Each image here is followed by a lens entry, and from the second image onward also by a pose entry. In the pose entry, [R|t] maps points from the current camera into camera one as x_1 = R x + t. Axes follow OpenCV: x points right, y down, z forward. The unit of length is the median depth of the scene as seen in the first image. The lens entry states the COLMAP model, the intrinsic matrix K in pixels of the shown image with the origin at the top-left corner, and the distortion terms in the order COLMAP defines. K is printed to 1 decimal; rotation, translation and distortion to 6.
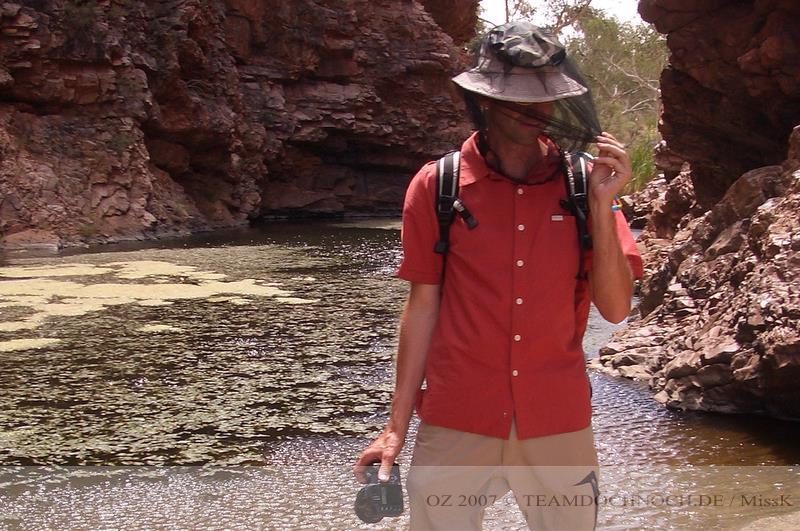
lens RADIAL K [[1272.3, 0, 385.6], [0, 1272.3, 321.1], [0, 0, 1]] dist [-0.184864, 0.000000]
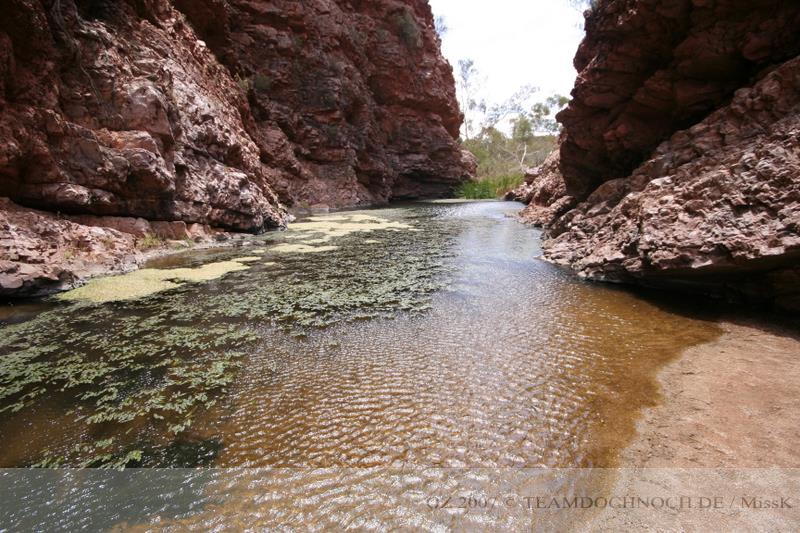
lens RADIAL K [[378.0, 0, 403.0], [0, 378.0, 273.6], [0, 0, 1]] dist [-0.000409, -0.004852]
pose [[0.998634, -0.000017, -0.052251, -0.030238], [0.006113, 0.993172, 0.116502, -0.009541], [0.051892, -0.116662, 0.991815, 0.074280]]
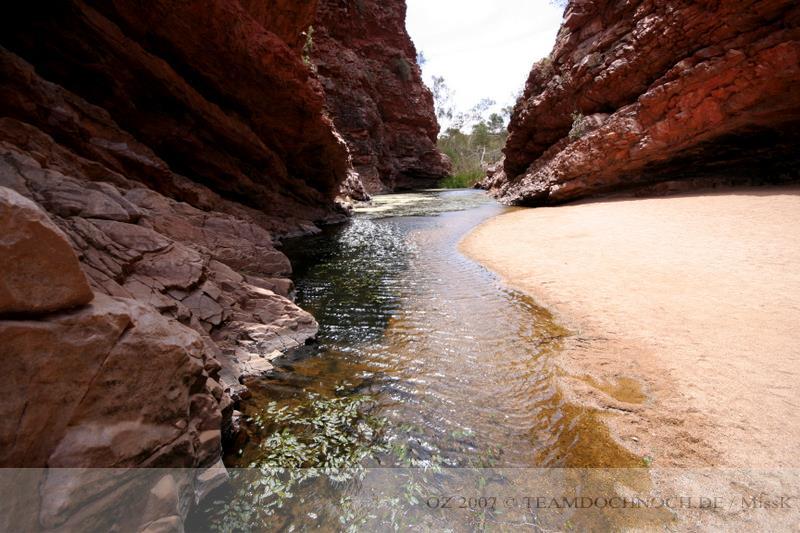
lens RADIAL K [[378.0, 0, 405.6], [0, 378.0, 275.2], [0, 0, 1]] dist [-0.000409, -0.004852]
pose [[0.998198, -0.035357, 0.048487, -0.178501], [0.028680, 0.990823, 0.132085, 0.053269], [-0.052712, -0.130456, 0.990052, -0.439467]]
